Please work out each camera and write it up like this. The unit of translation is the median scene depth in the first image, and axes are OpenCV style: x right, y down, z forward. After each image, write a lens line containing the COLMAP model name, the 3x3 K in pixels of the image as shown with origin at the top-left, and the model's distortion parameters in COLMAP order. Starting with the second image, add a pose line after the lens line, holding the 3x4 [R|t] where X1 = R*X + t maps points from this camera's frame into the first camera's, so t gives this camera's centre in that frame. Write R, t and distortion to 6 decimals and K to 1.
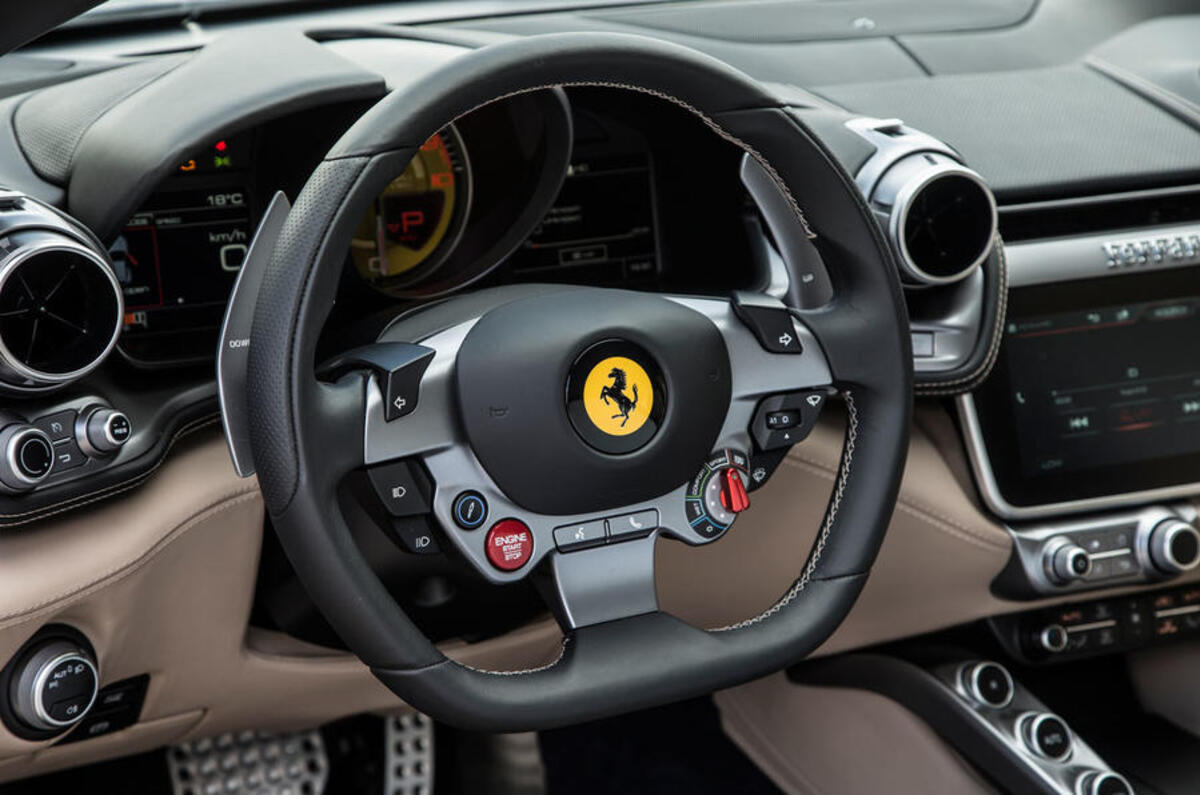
lens RADIAL K [[2969.5, 0, 599.3], [0, 2969.5, 399.5], [0, 0, 1]] dist [0.536618, 0.000000]
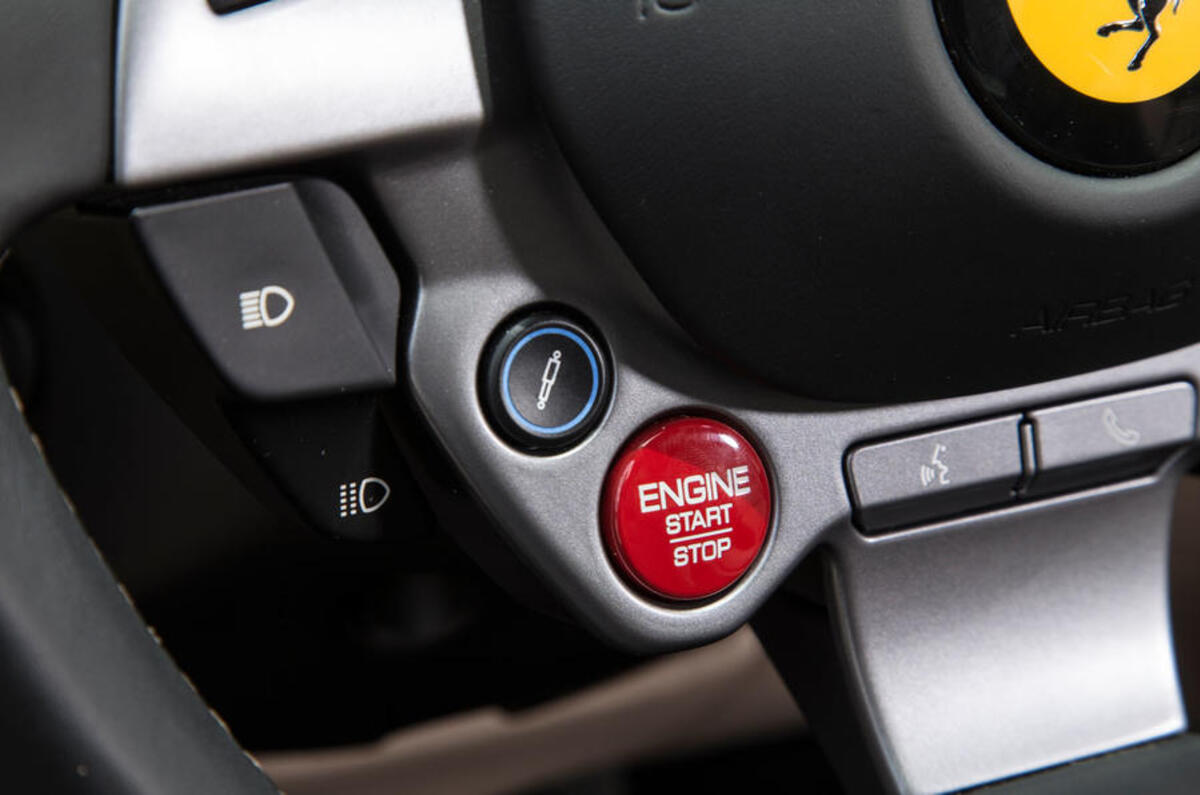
lens RADIAL K [[3255.3, 0, 603.0], [0, 3255.3, 405.9], [0, 0, 1]] dist [0.425750, 0.000000]
pose [[0.999212, 0.020780, -0.033804, -0.023458], [-0.018267, 0.997164, 0.073013, 0.015058], [0.035225, -0.072338, 0.996758, 0.585983]]
